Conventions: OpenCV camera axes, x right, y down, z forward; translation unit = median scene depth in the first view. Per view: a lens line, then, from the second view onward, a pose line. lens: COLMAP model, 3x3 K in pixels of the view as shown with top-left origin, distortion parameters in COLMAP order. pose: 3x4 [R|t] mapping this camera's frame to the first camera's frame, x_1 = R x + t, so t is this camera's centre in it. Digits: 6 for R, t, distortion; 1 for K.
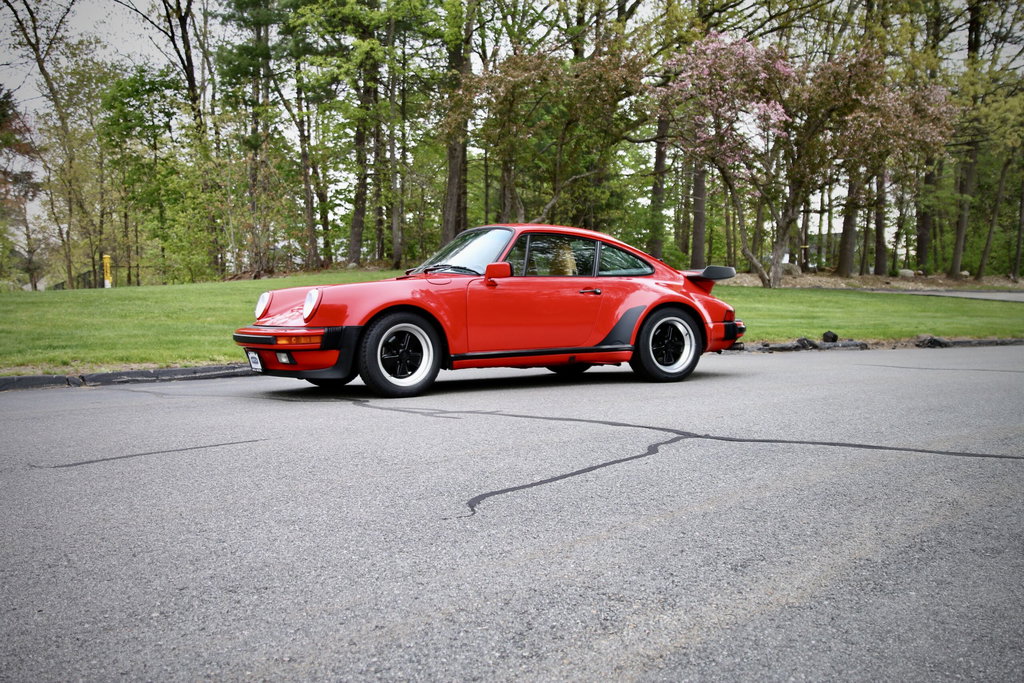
lens RADIAL K [[1087.9, 0, 513.1], [0, 1087.9, 341.7], [0, 0, 1]] dist [-0.093021, 0.000000]
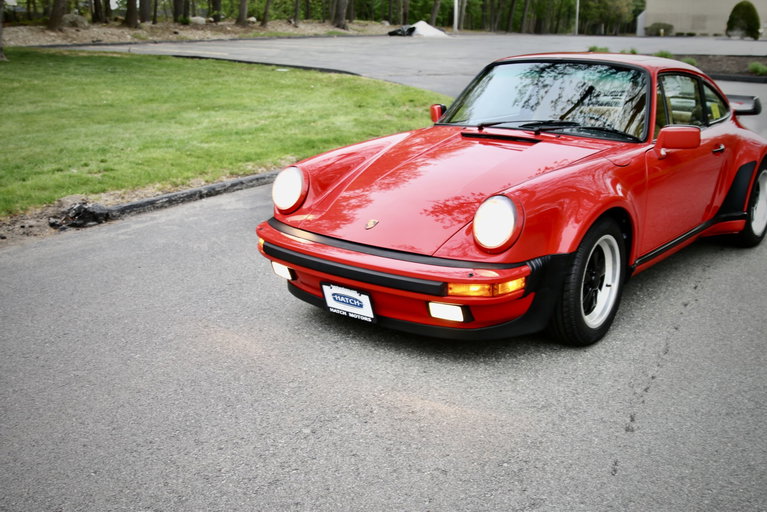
lens RADIAL K [[814.8, 0, 380.0], [0, 814.8, 259.6], [0, 0, 1]] dist [-0.093021, 0.000000]
pose [[0.866434, -0.138837, 0.479600, 0.106932], [0.019885, 0.969394, 0.244702, -0.025790], [-0.498895, -0.202481, 0.842677, 0.186576]]
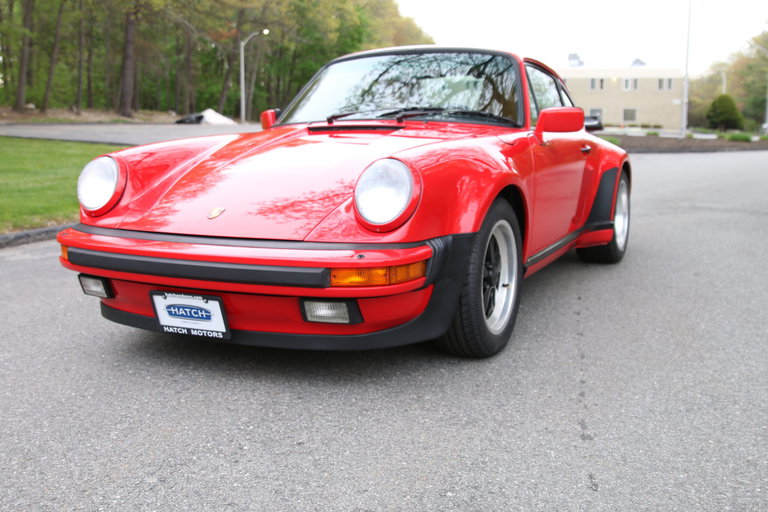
lens RADIAL K [[815.9, 0, 369.5], [0, 815.9, 267.3], [0, 0, 1]] dist [-0.093021, 0.000000]
pose [[0.719080, -0.119505, 0.684575, 0.111139], [0.025665, 0.988998, 0.145689, -0.013960], [-0.694453, -0.087192, 0.714235, 0.203385]]
